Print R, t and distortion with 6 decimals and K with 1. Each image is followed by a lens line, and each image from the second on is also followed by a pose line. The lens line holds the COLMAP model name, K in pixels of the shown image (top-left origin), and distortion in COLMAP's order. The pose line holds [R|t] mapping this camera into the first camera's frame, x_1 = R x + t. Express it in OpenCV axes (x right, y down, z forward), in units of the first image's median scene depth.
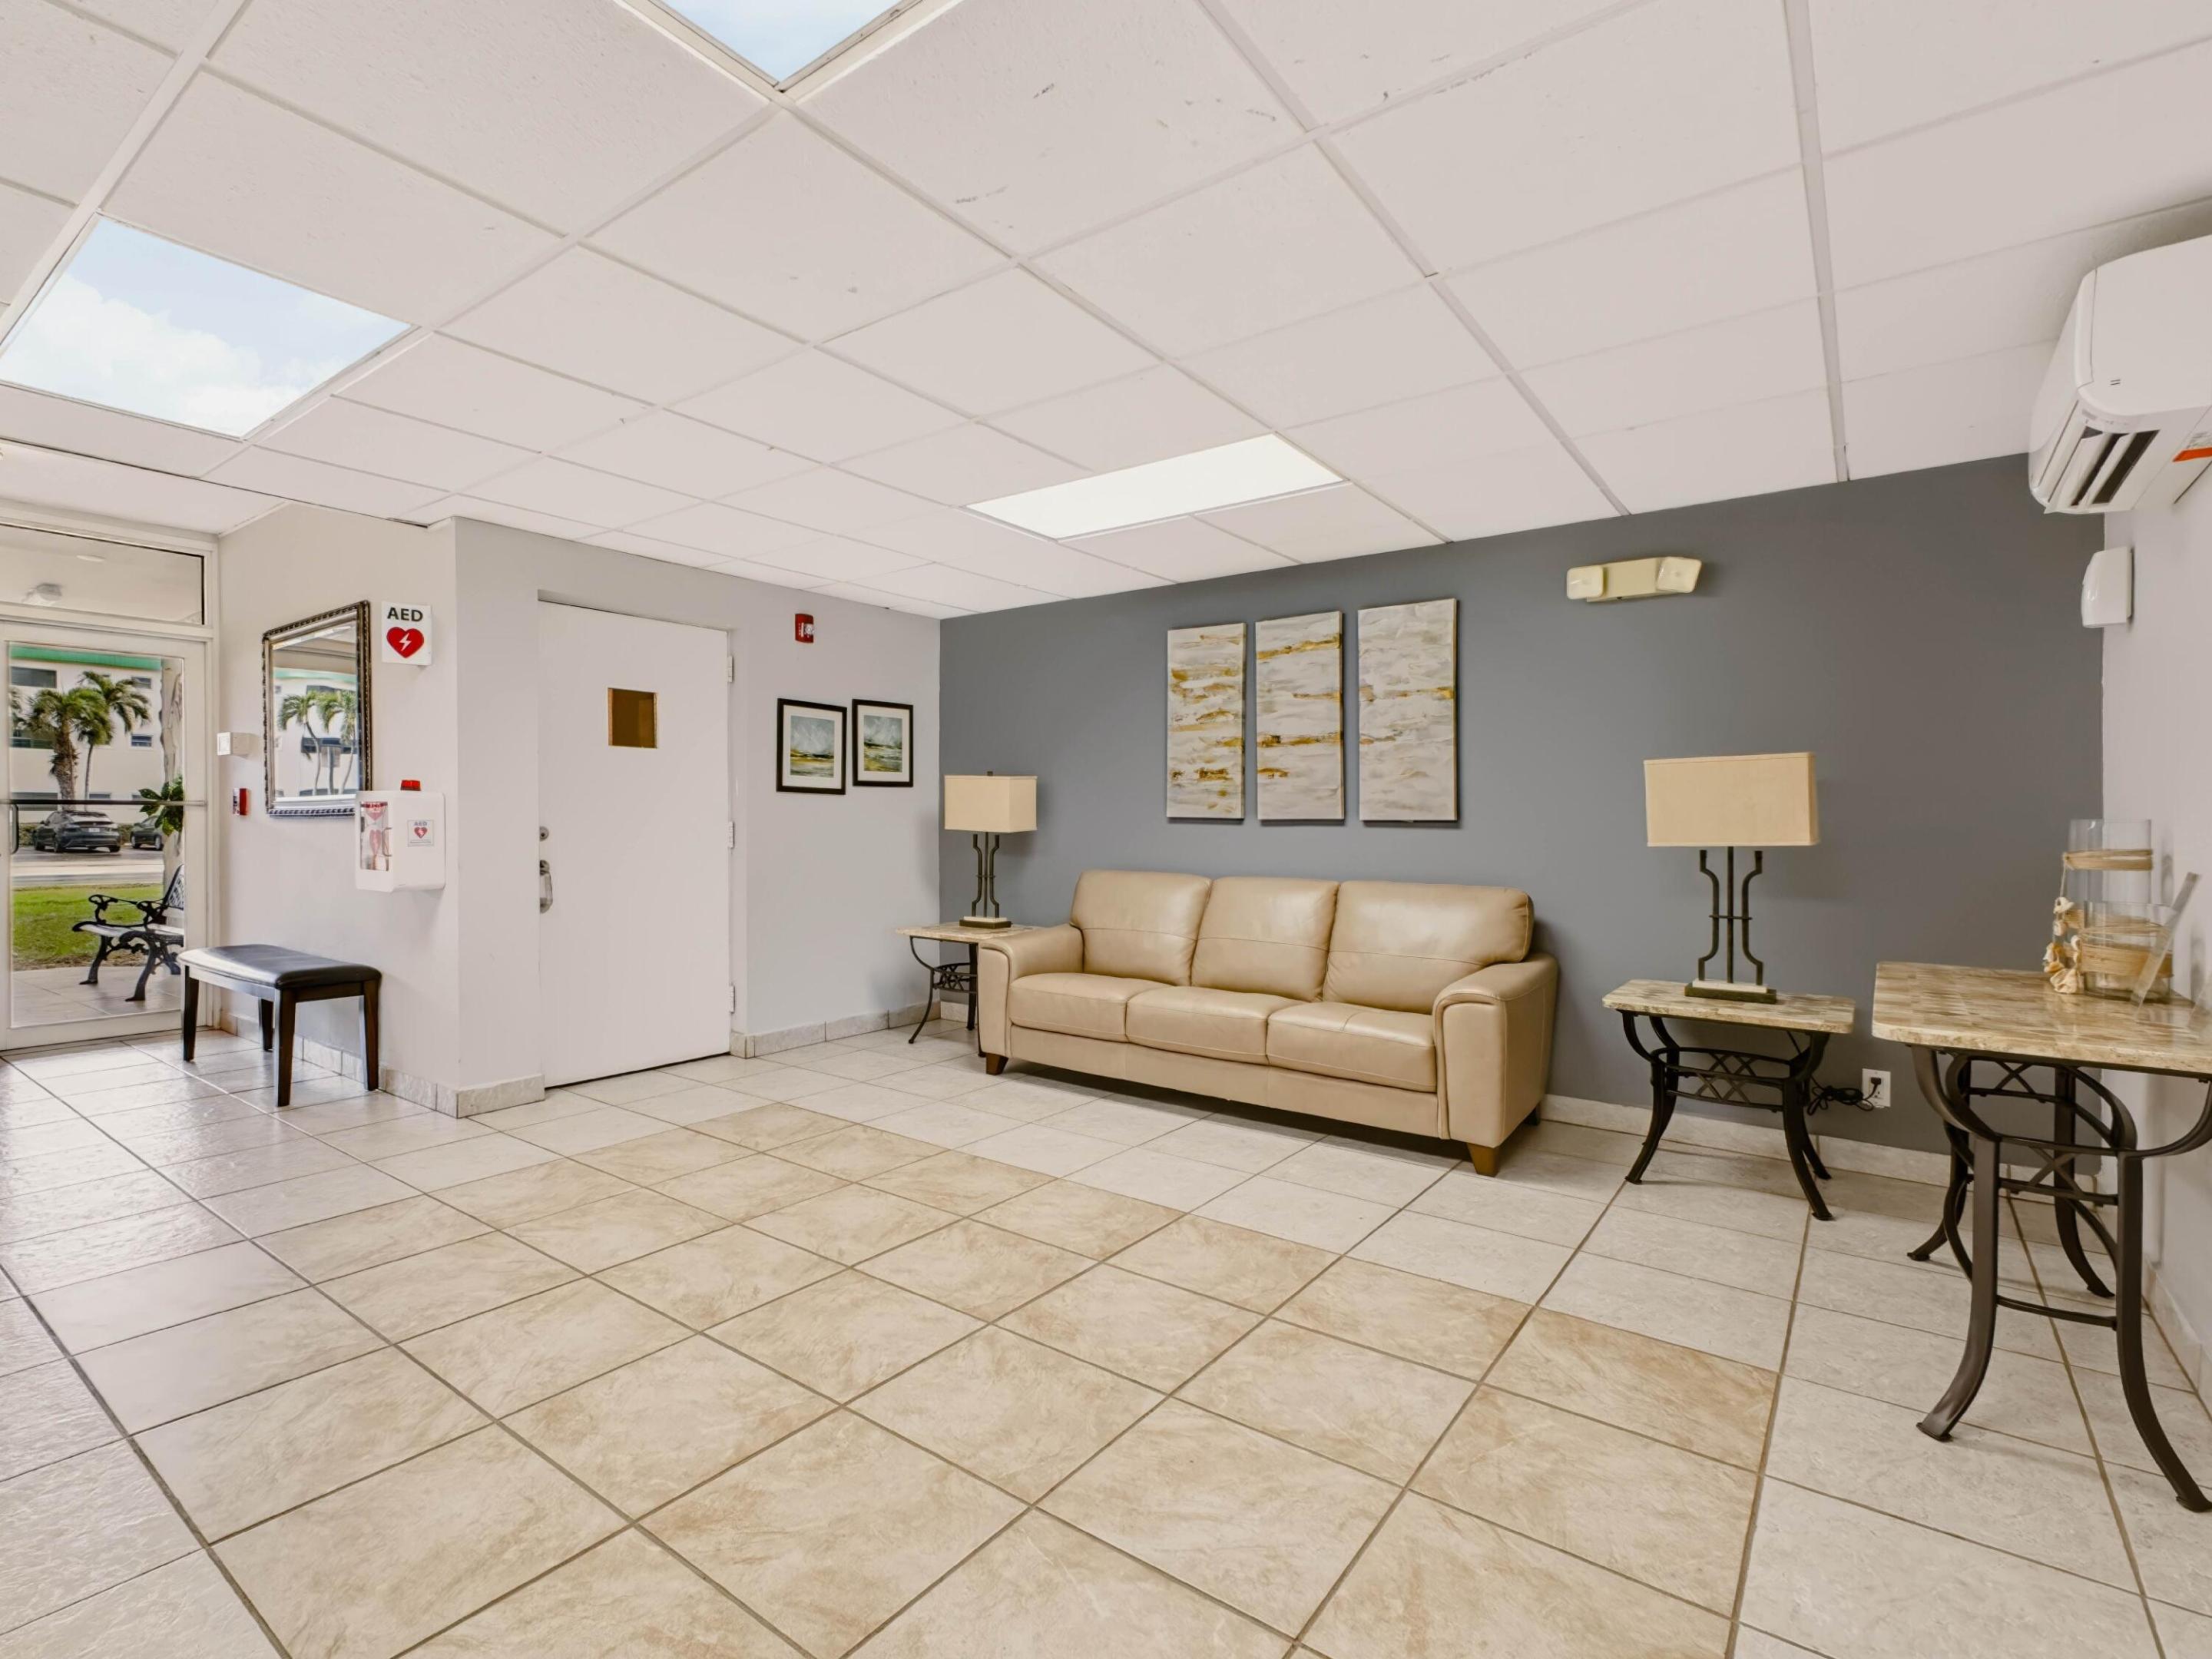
lens RADIAL K [[1046.4, 0, 1106.0], [0, 1046.4, 829.5], [0, 0, 1]] dist [0.009829, -0.001051]
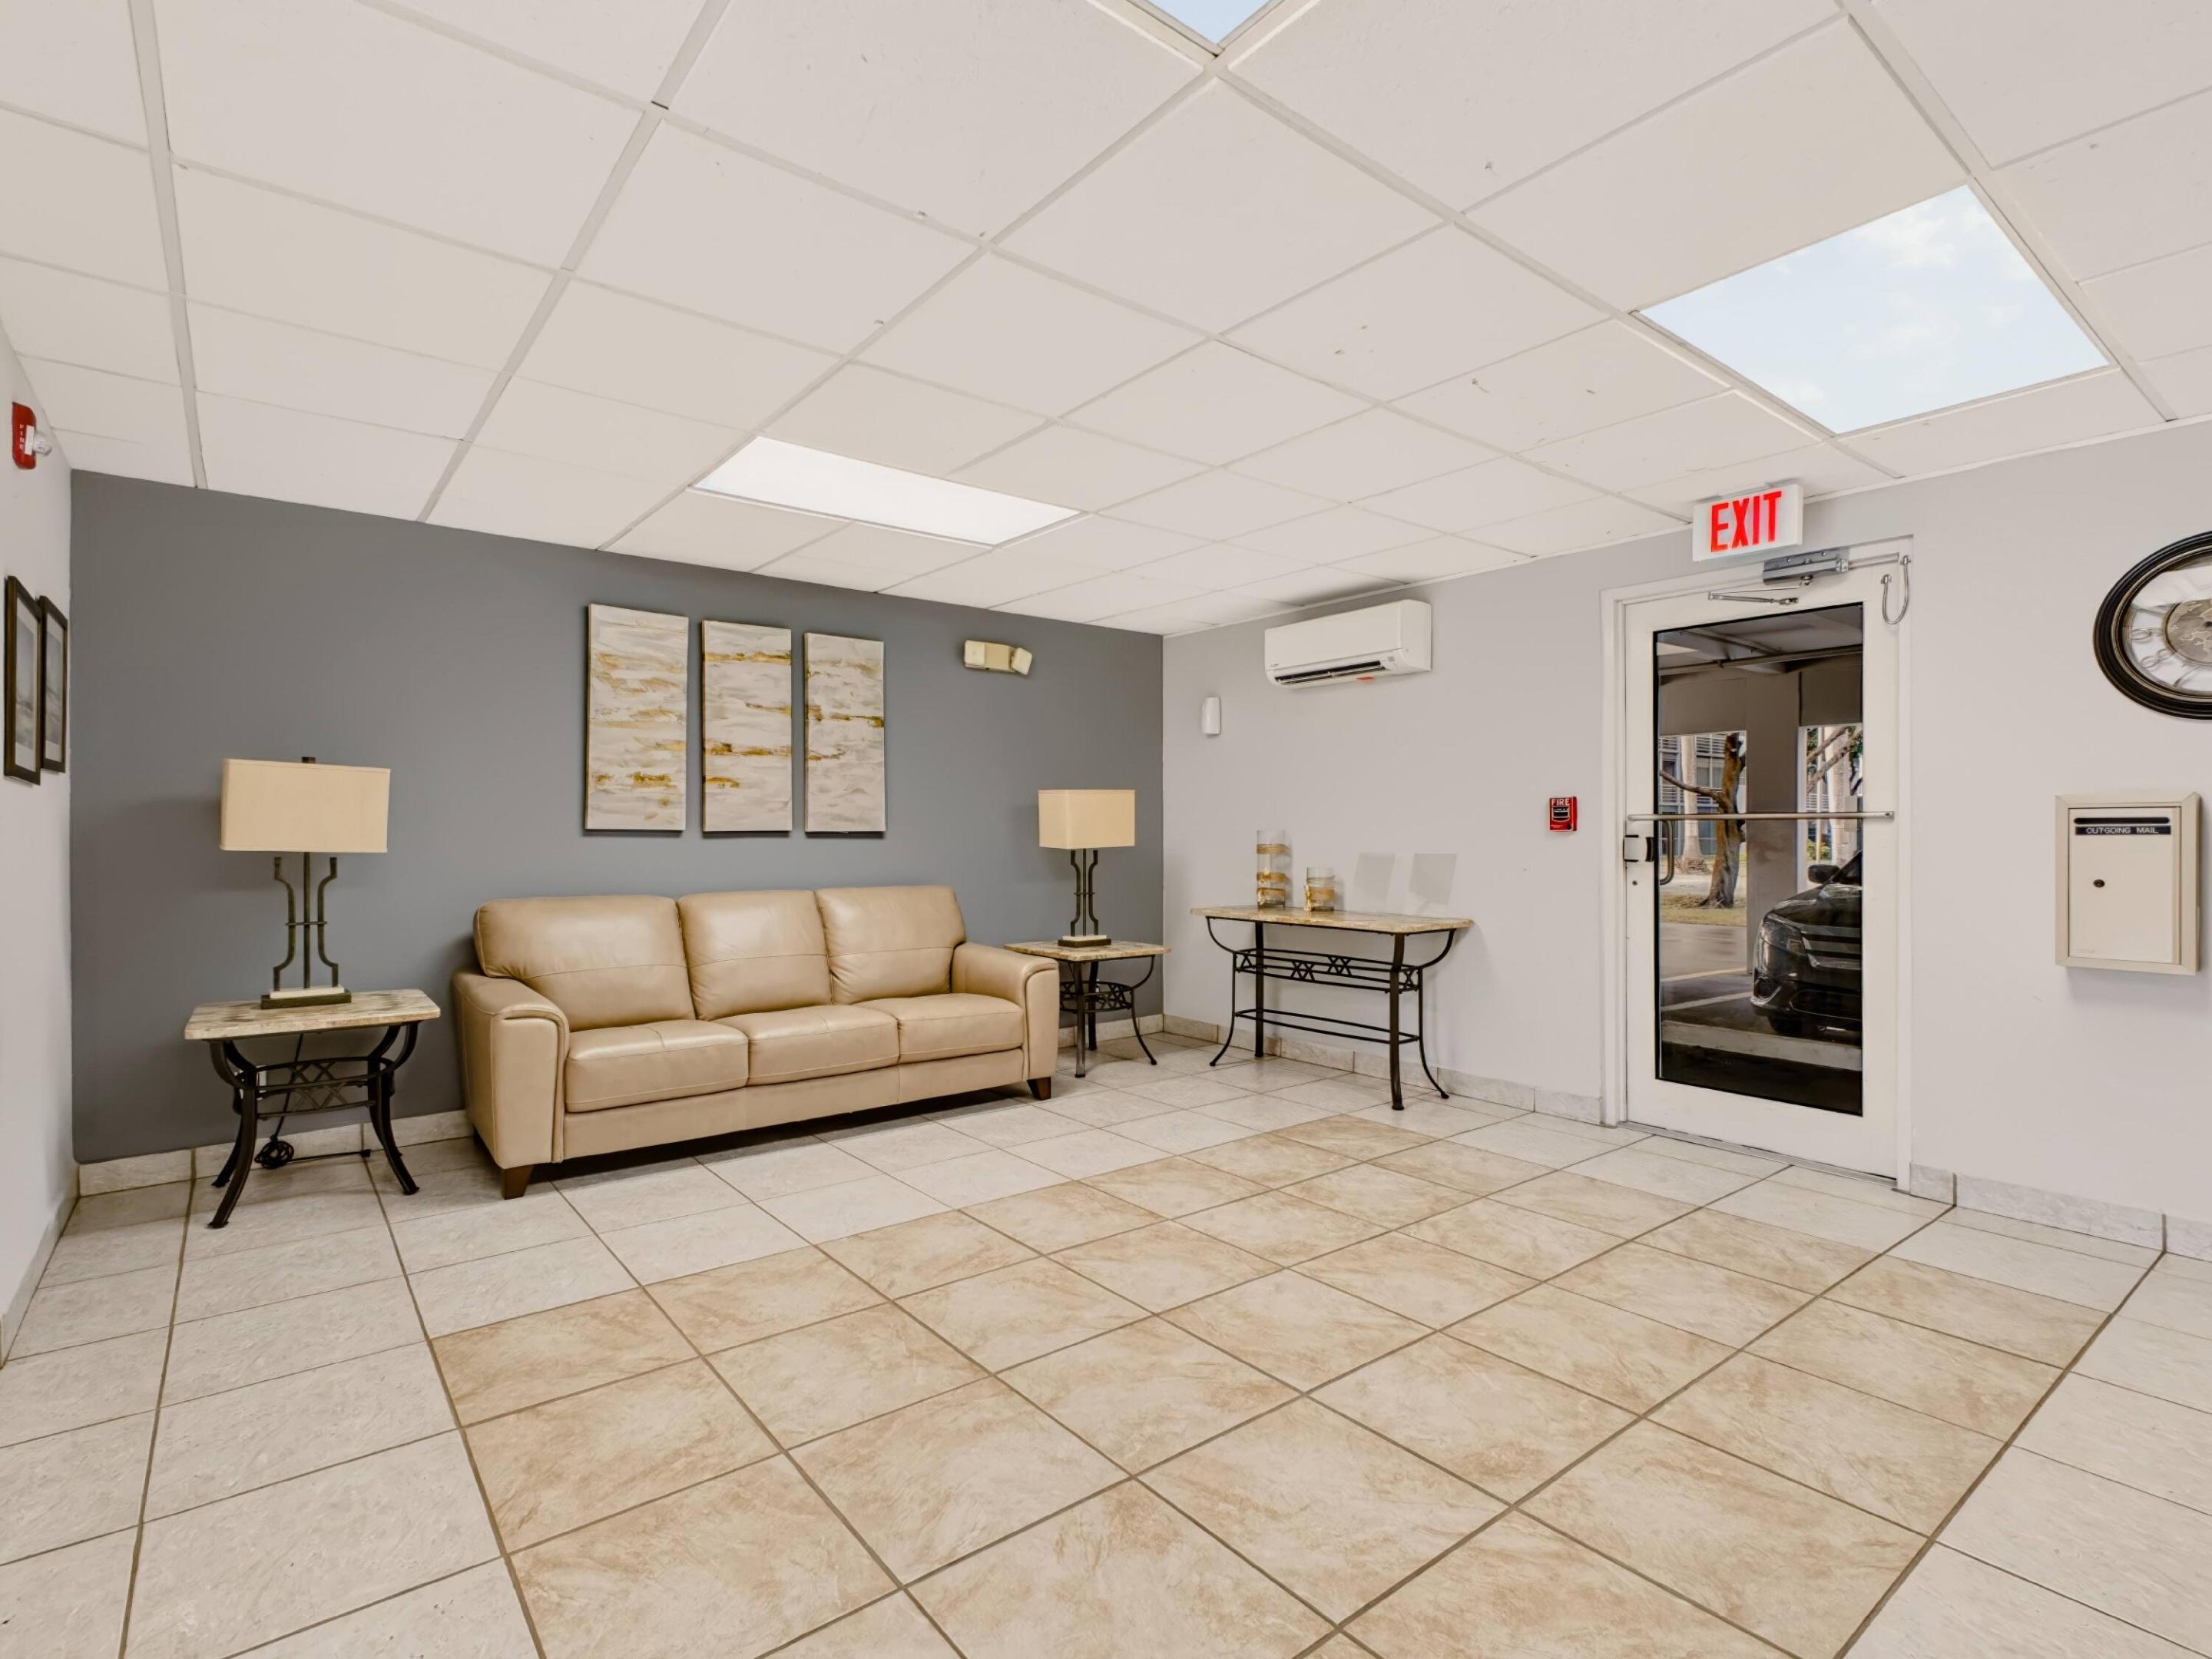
lens RADIAL K [[1037.1, 0, 963.1], [0, 1037.1, 841.5], [0, 0, 1]] dist [0.010759, 0.001525]
pose [[0.326314, -0.016215, 0.945122, -0.759992], [0.008009, 0.999864, 0.014389, -0.013968], [-0.945227, 0.002874, 0.326400, 0.554953]]
